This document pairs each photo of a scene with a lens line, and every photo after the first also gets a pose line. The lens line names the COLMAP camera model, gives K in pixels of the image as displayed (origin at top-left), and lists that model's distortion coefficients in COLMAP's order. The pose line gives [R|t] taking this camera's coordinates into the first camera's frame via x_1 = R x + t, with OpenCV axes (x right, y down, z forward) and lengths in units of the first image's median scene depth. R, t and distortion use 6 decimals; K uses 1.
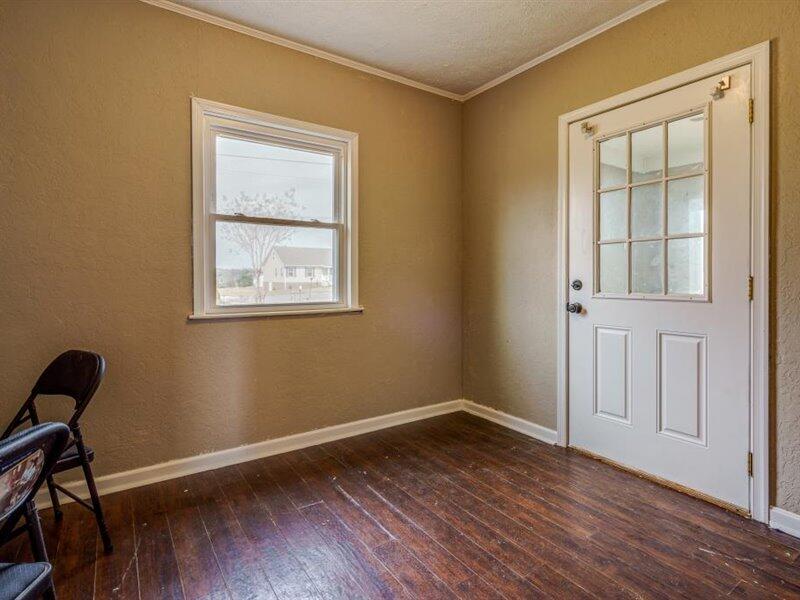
lens RADIAL K [[421.9, 0, 402.3], [0, 421.9, 293.9], [0, 0, 1]] dist [-0.001508, 0.002841]
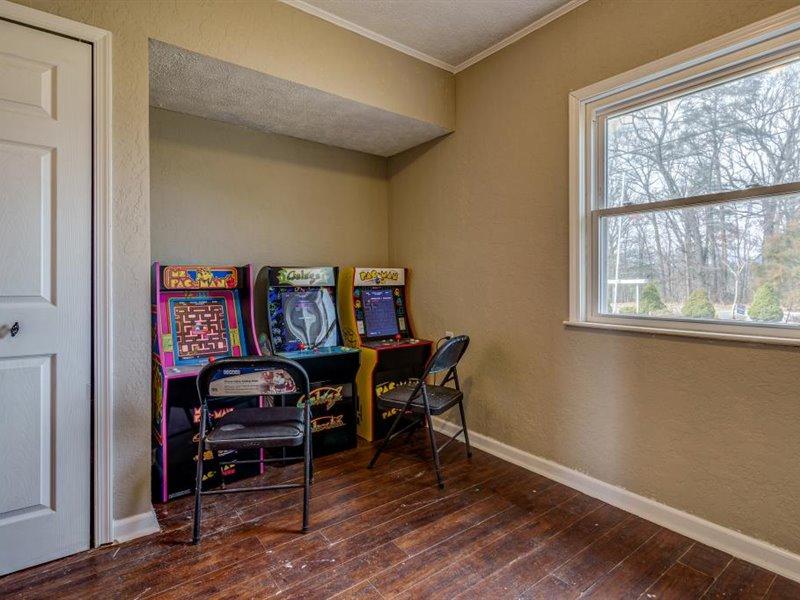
lens RADIAL K [[421.9, 0, 401.0], [0, 421.9, 294.8], [0, 0, 1]] dist [-0.001508, 0.002841]
pose [[0.043223, 0.026722, -0.998708, 0.442762], [-0.029708, 0.999235, 0.025451, -0.023353], [0.998624, 0.028569, 0.043984, 0.569774]]
